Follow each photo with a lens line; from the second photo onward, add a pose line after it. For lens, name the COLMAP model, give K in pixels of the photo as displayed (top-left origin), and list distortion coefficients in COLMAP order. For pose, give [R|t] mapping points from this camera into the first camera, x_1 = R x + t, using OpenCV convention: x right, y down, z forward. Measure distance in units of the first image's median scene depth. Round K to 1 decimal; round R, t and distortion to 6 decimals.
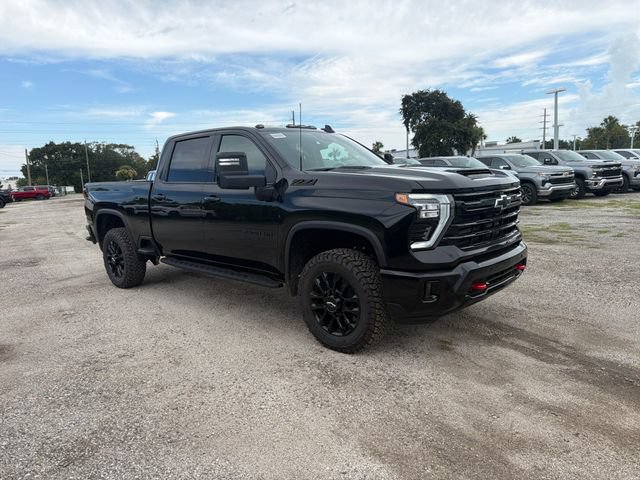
lens RADIAL K [[454.4, 0, 315.0], [0, 454.4, 243.7], [0, 0, 1]] dist [0.033774, -0.043405]
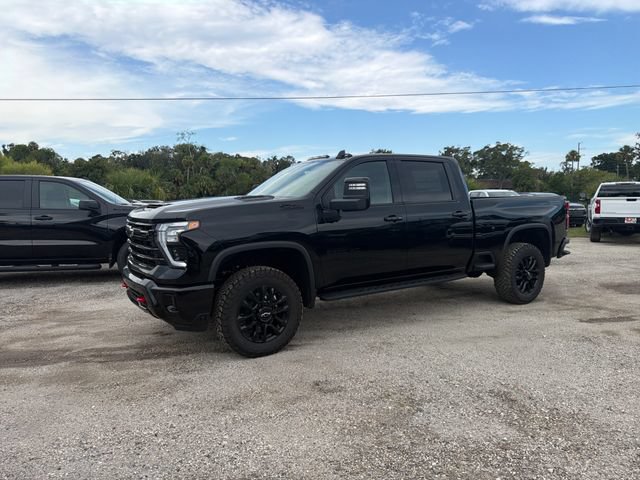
lens RADIAL K [[454.4, 0, 318.6], [0, 454.4, 240.0], [0, 0, 1]] dist [0.033774, -0.043405]
pose [[-0.263991, 0.131839, -0.955472, 0.908255], [-0.122867, 0.977947, 0.168888, -0.210669], [0.956667, 0.161981, -0.241970, 1.114141]]
